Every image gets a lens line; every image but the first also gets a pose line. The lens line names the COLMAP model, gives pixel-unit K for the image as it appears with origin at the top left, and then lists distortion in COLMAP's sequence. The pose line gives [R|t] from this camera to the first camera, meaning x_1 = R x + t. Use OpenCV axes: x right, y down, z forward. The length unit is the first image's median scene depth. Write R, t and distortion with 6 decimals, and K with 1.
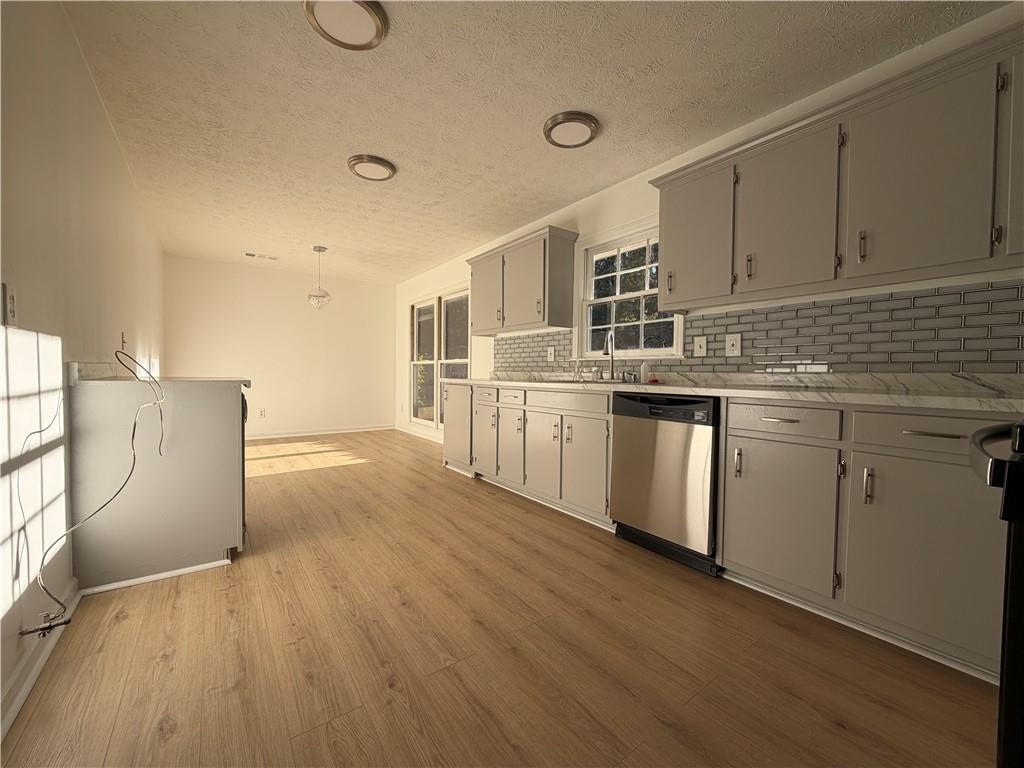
lens RADIAL K [[407.2, 0, 510.3], [0, 407.2, 384.0], [0, 0, 1]] dist [0.000010, -0.000028]
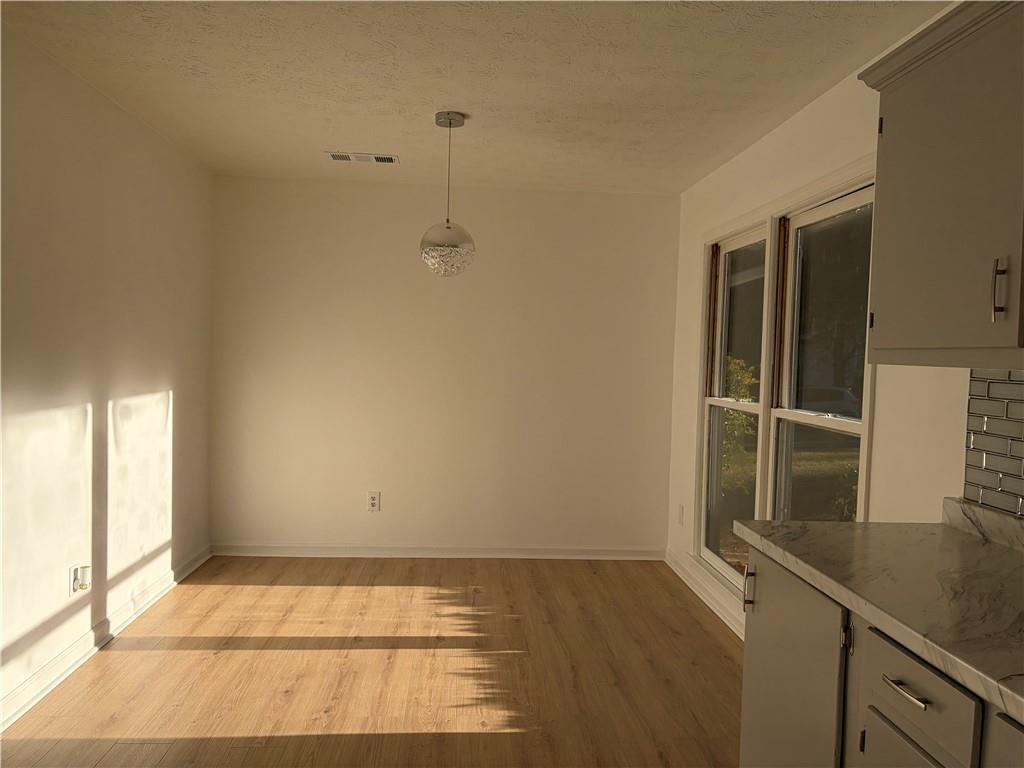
lens RADIAL K [[768.7, 0, 511.2], [0, 768.7, 387.5], [0, 0, 1]] dist [0.100413, -0.129035]
pose [[0.841923, 0.040380, -0.538085, -0.014713], [-0.033949, 0.999184, 0.021865, -0.082481], [0.538529, -0.000141, 0.842607, 0.352577]]
